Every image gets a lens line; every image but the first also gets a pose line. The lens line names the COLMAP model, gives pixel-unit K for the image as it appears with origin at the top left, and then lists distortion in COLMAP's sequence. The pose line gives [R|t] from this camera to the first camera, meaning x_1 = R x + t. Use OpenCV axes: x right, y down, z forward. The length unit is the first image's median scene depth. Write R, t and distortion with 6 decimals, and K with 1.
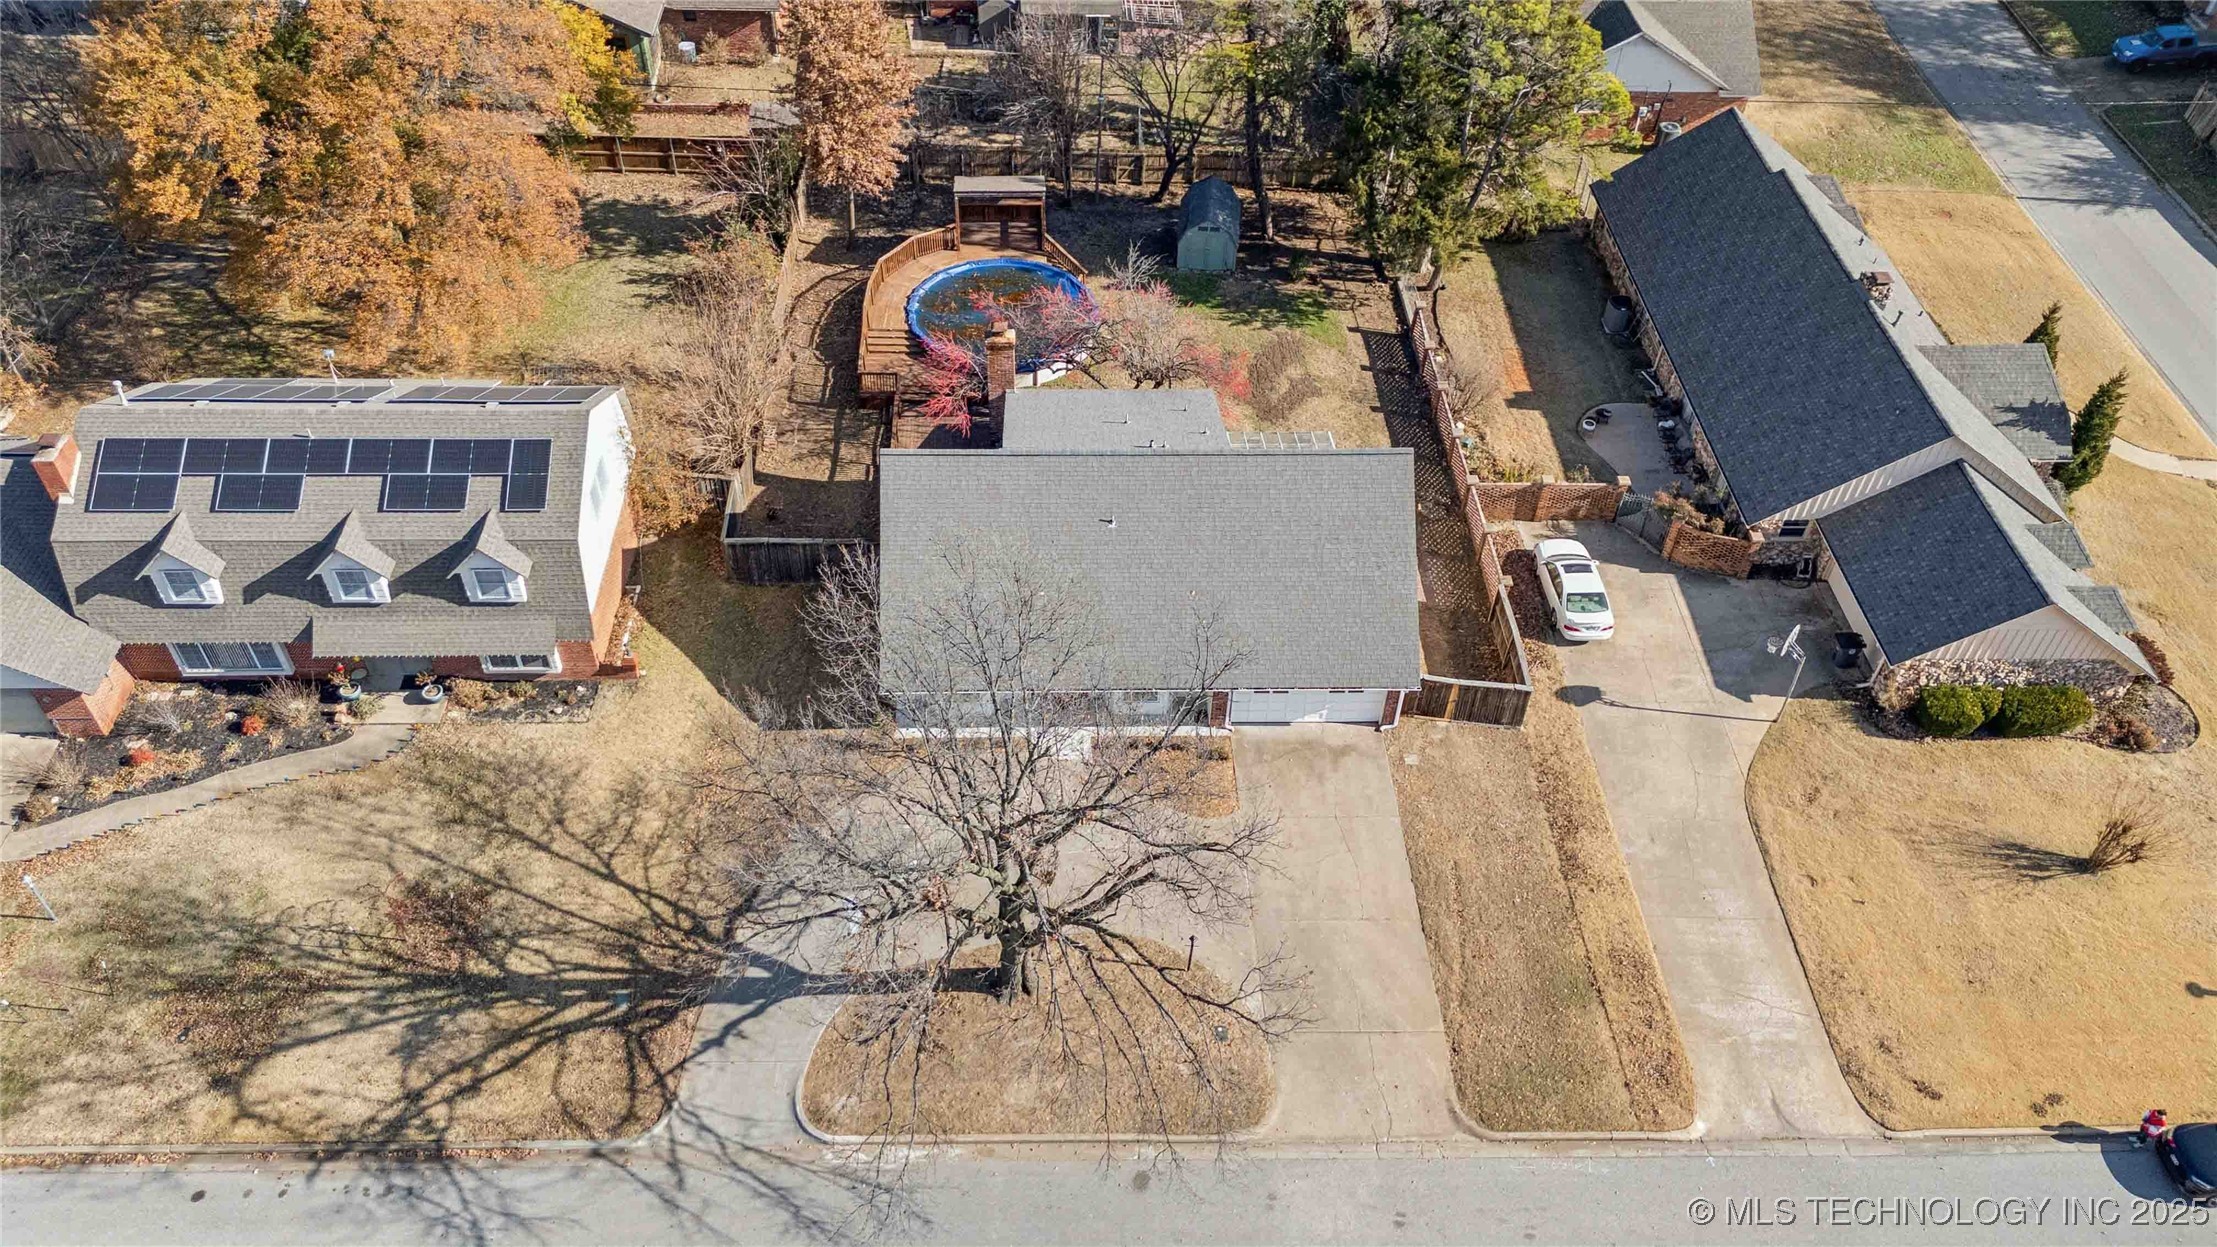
lens RADIAL K [[1634.6, 0, 1117.4], [0, 1634.6, 625.4], [0, 0, 1]] dist [0.078298, -0.081225]
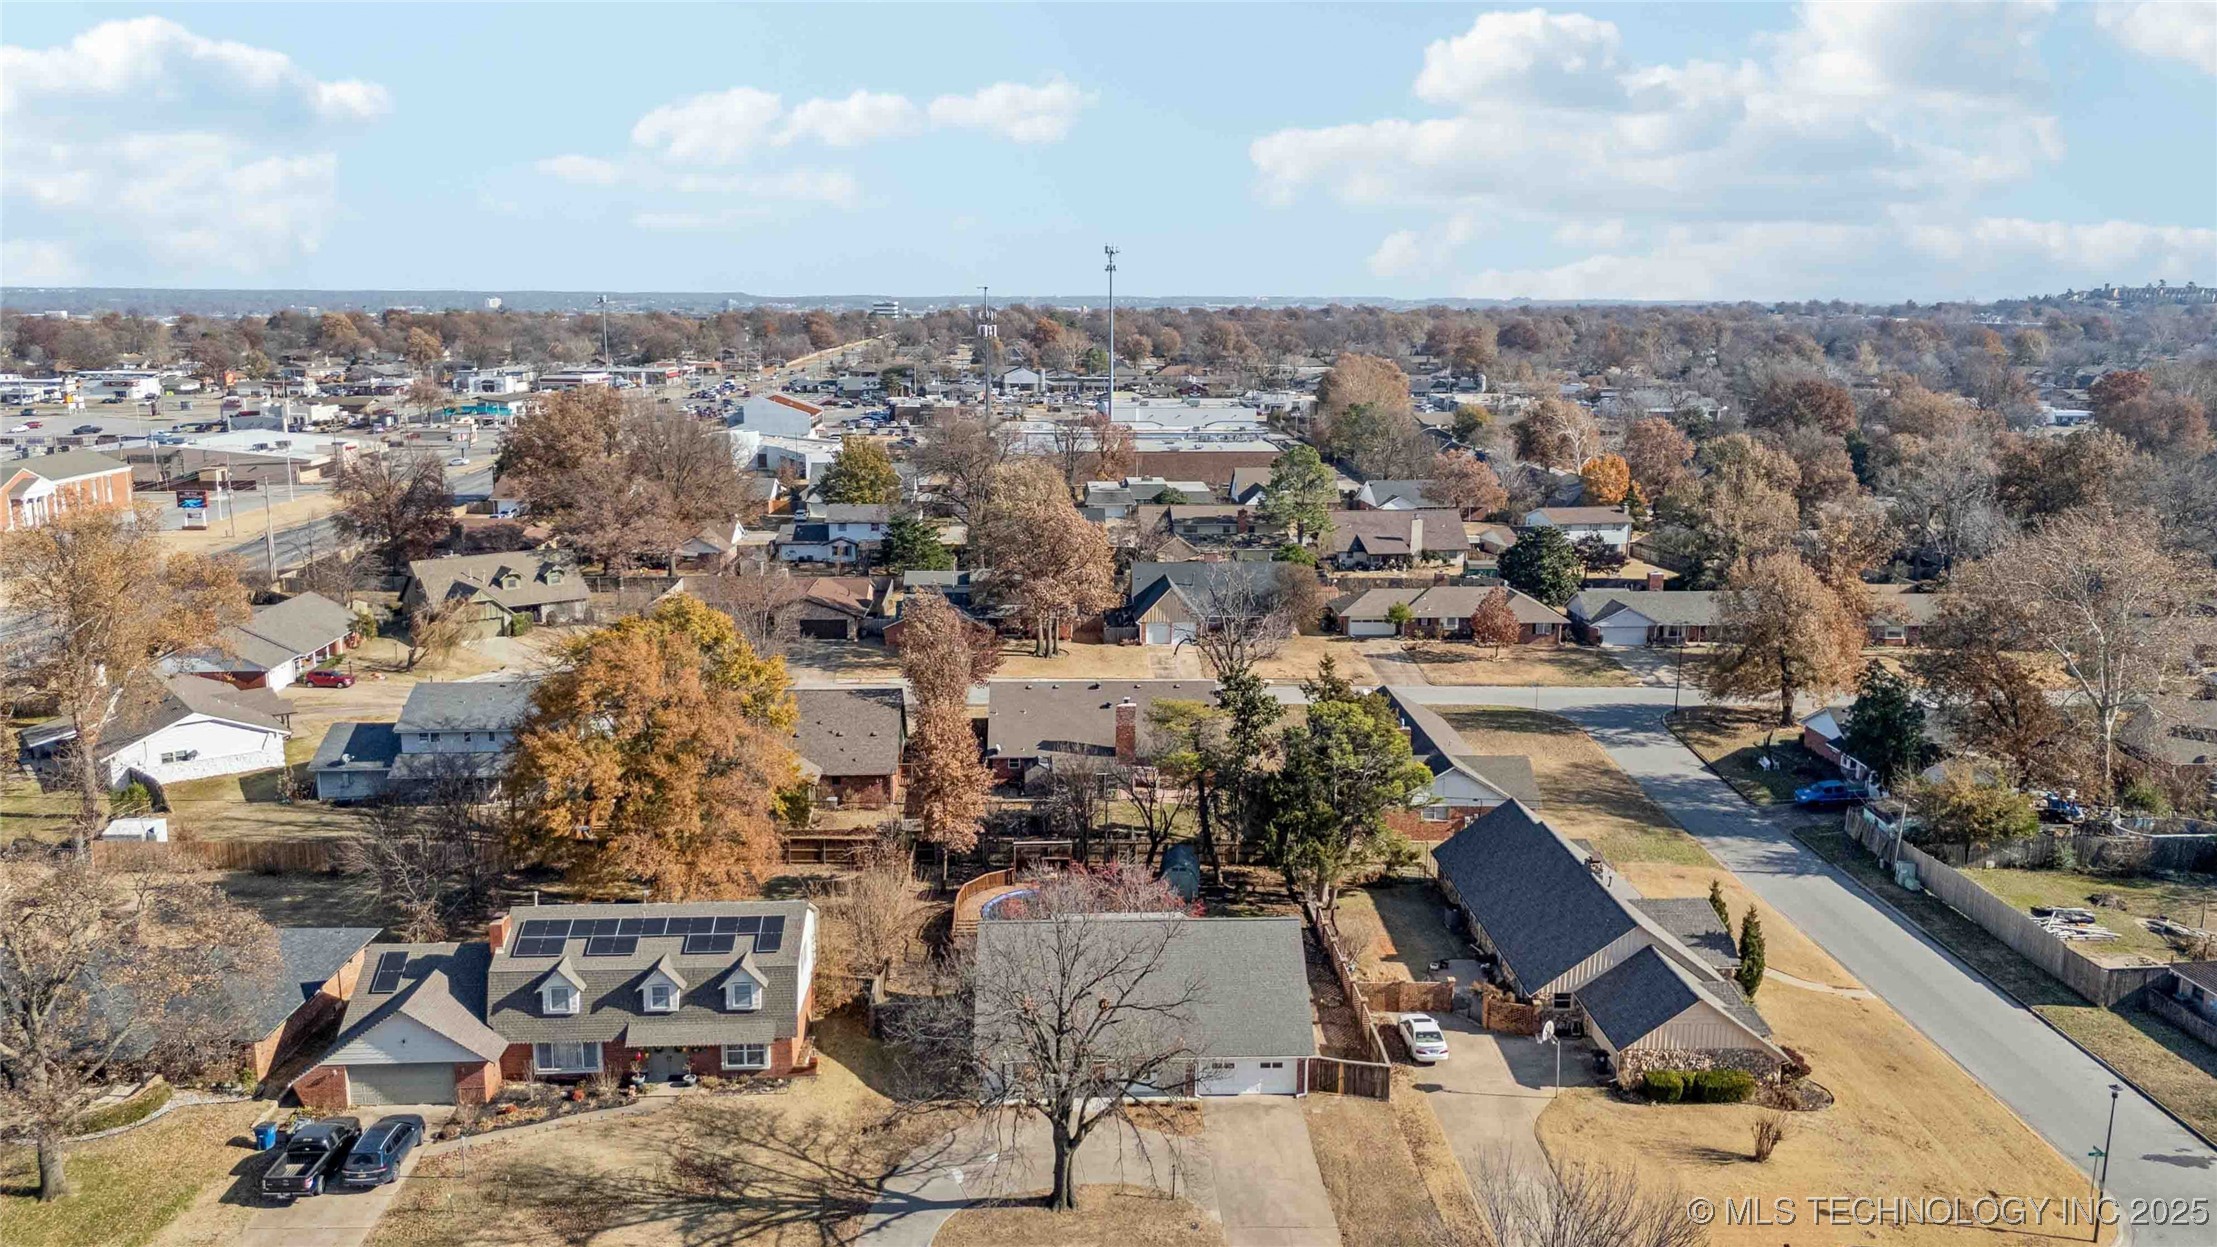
lens RADIAL K [[1634.6, 0, 1117.4], [0, 1634.6, 625.4], [0, 0, 1]] dist [0.078298, -0.081225]
pose [[0.999733, -0.022873, 0.003295, -0.001982], [0.021008, 0.840130, -0.541978, 0.537652], [0.009629, 0.541902, 0.840386, -0.551836]]
